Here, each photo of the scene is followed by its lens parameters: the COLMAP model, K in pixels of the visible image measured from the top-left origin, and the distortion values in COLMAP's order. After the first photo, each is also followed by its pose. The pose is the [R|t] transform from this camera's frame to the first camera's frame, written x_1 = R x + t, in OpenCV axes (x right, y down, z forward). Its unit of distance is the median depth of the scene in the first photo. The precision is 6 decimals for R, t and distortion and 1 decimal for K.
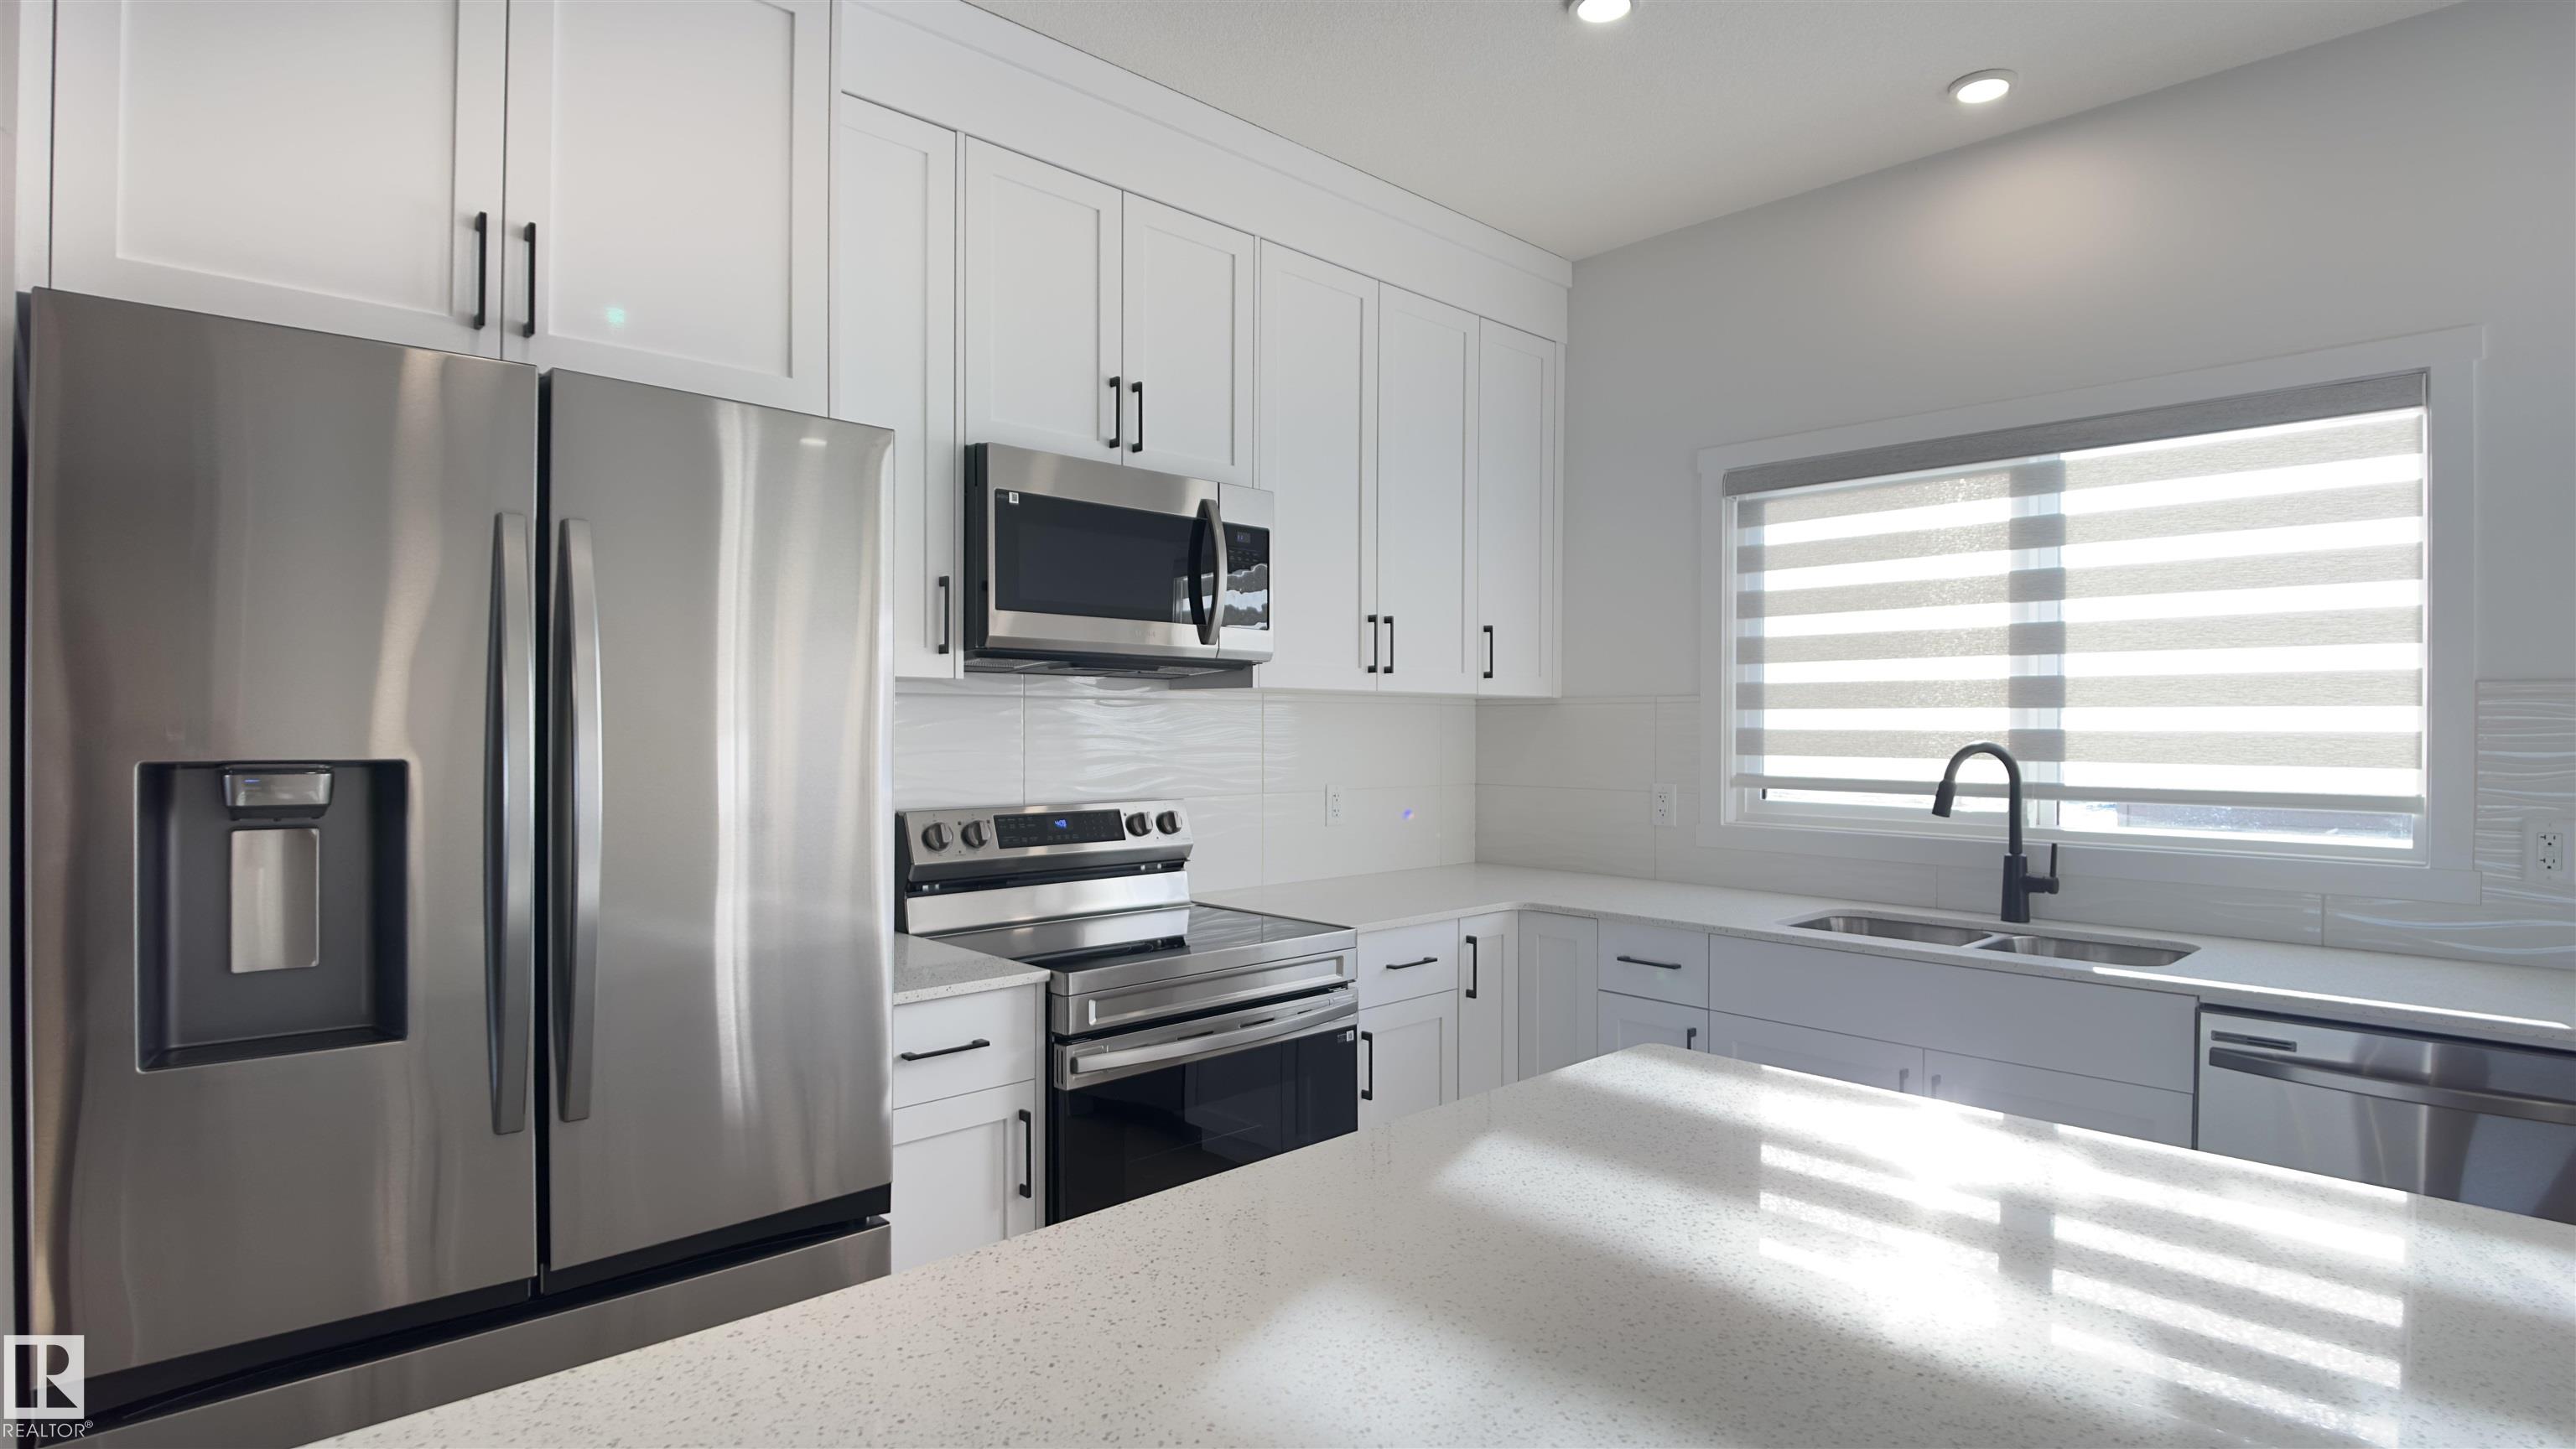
lens RADIAL K [[1285.1, 0, 1275.0], [0, 1285.1, 735.2], [0, 0, 1]] dist [0.001512, -0.024286]
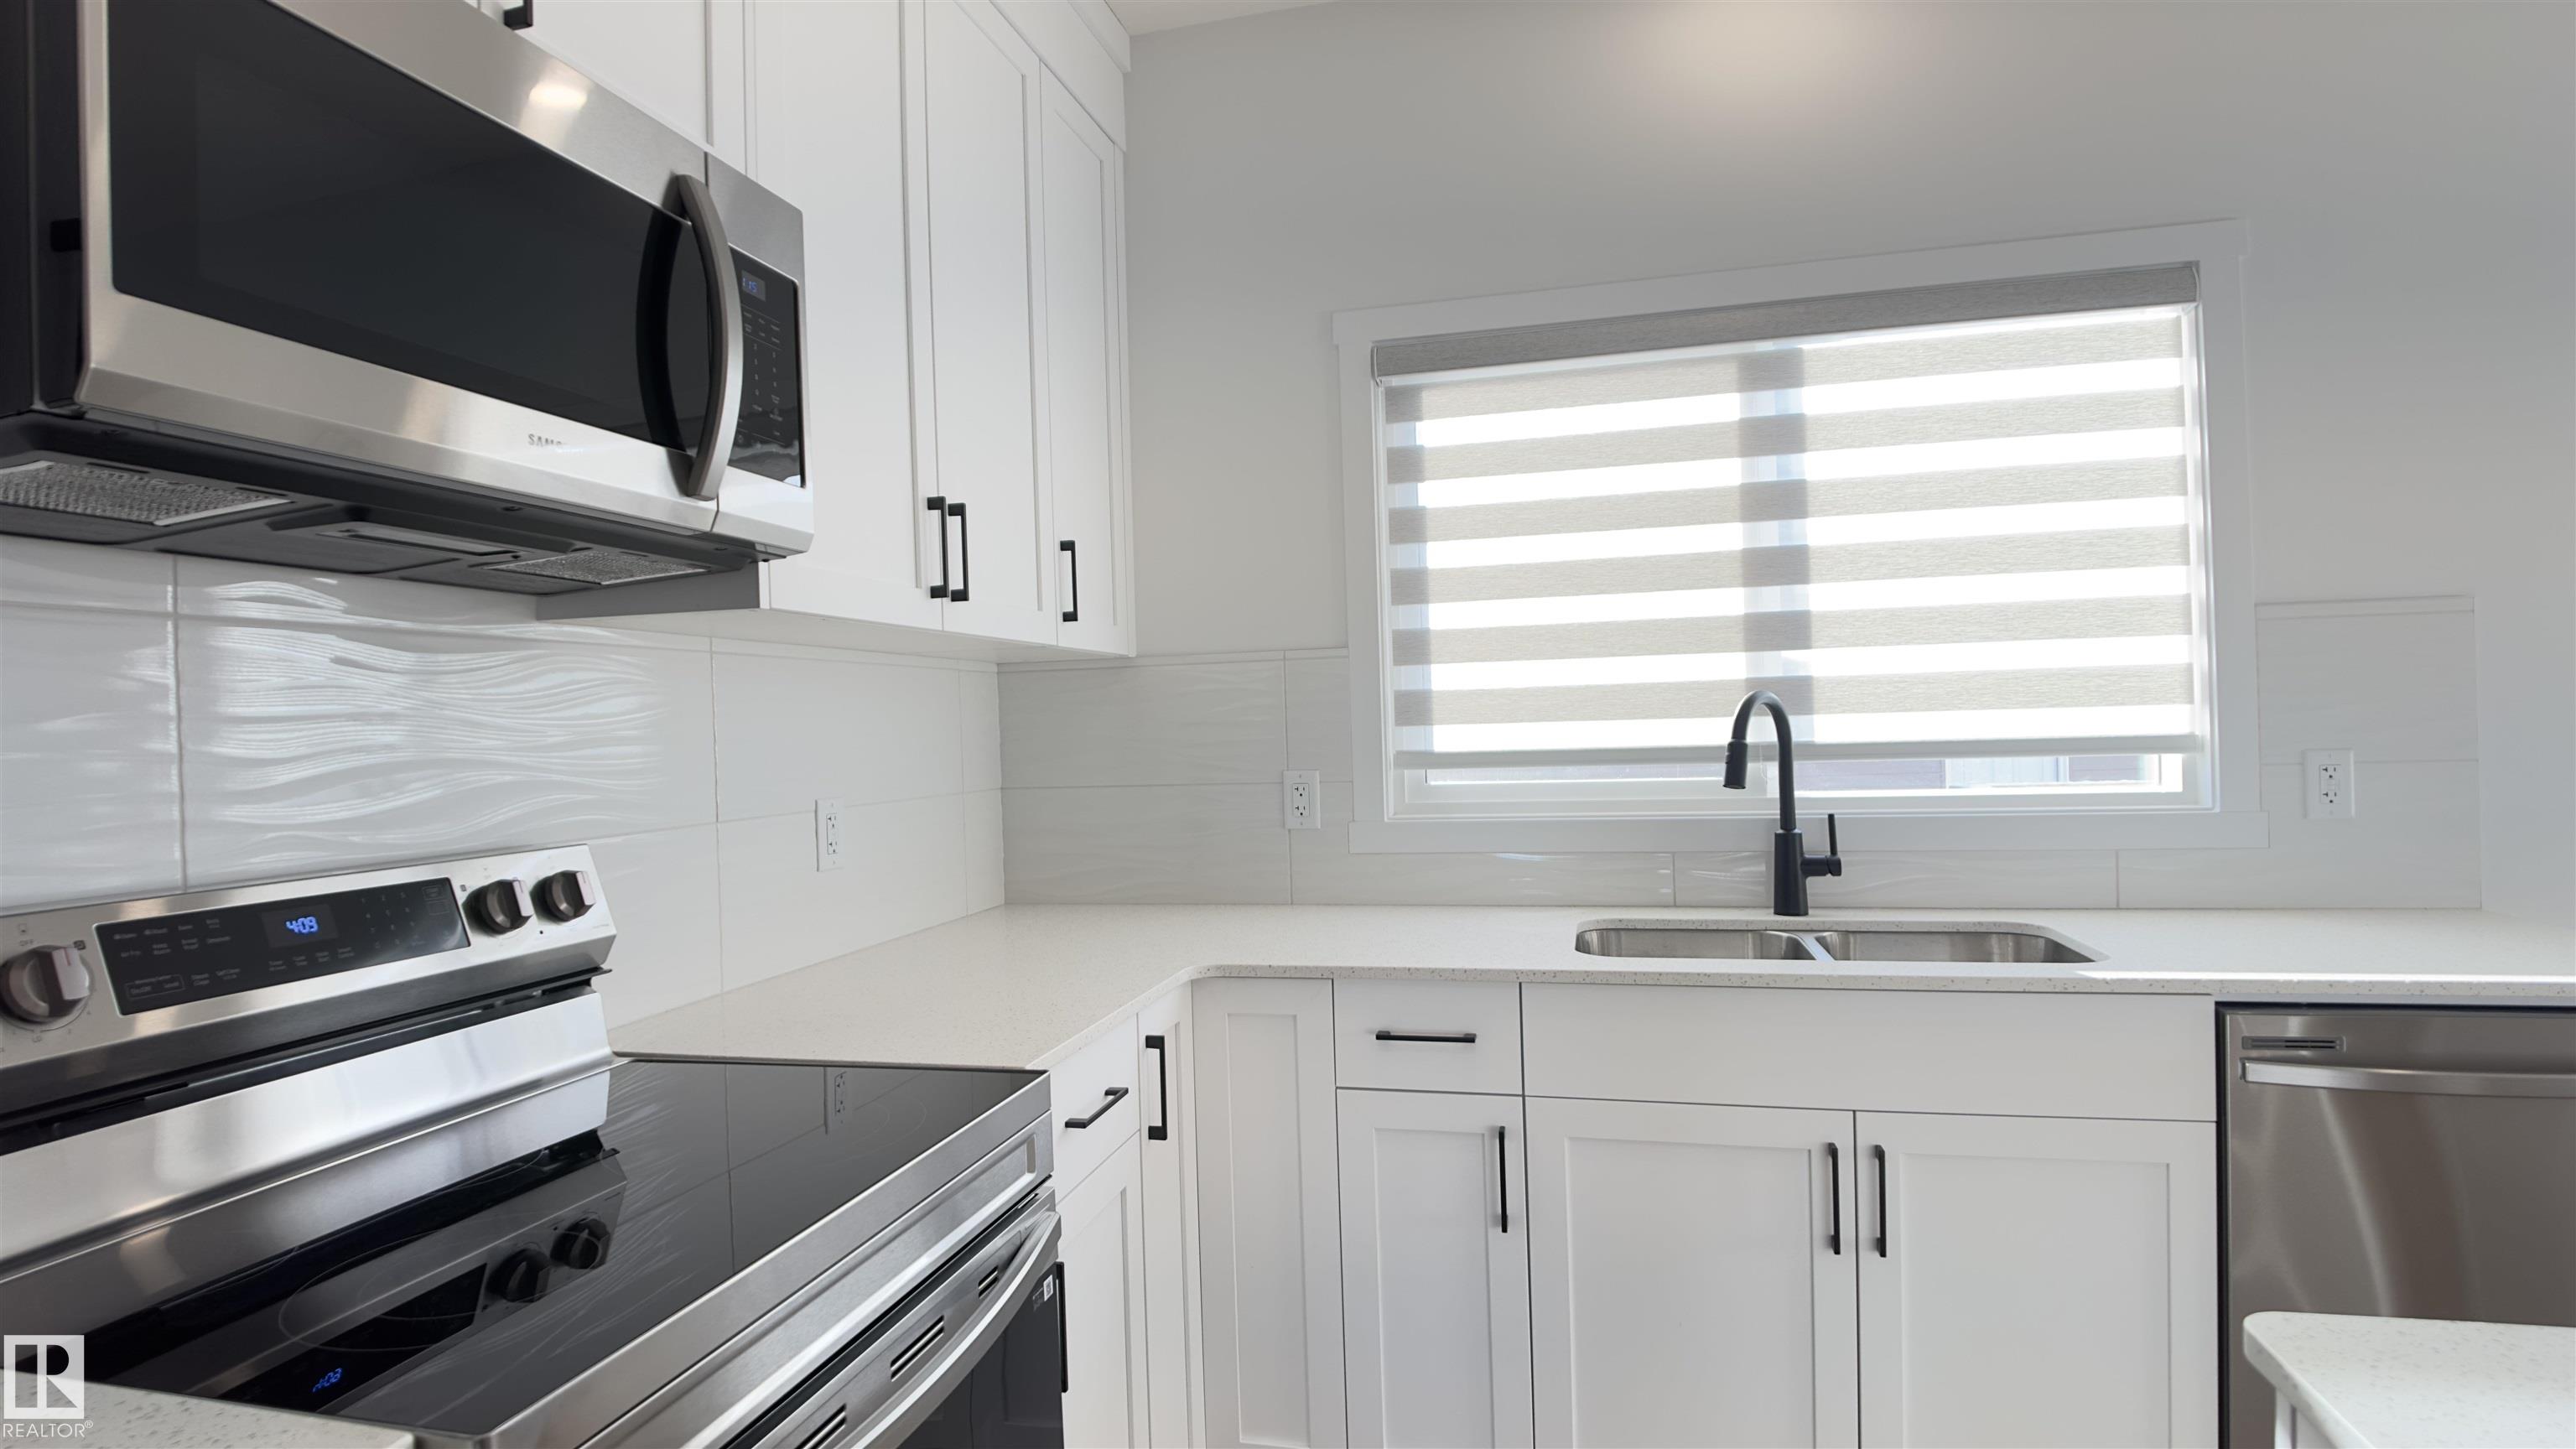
lens RADIAL K [[1285.1, 0, 1275.0], [0, 1285.1, 735.2], [0, 0, 1]] dist [0.001512, -0.024286]
pose [[0.839465, -0.032902, 0.542417, -0.123469], [0.037164, 0.999304, 0.003099, 0.018238], [-0.542142, 0.017557, 0.840104, 0.488009]]
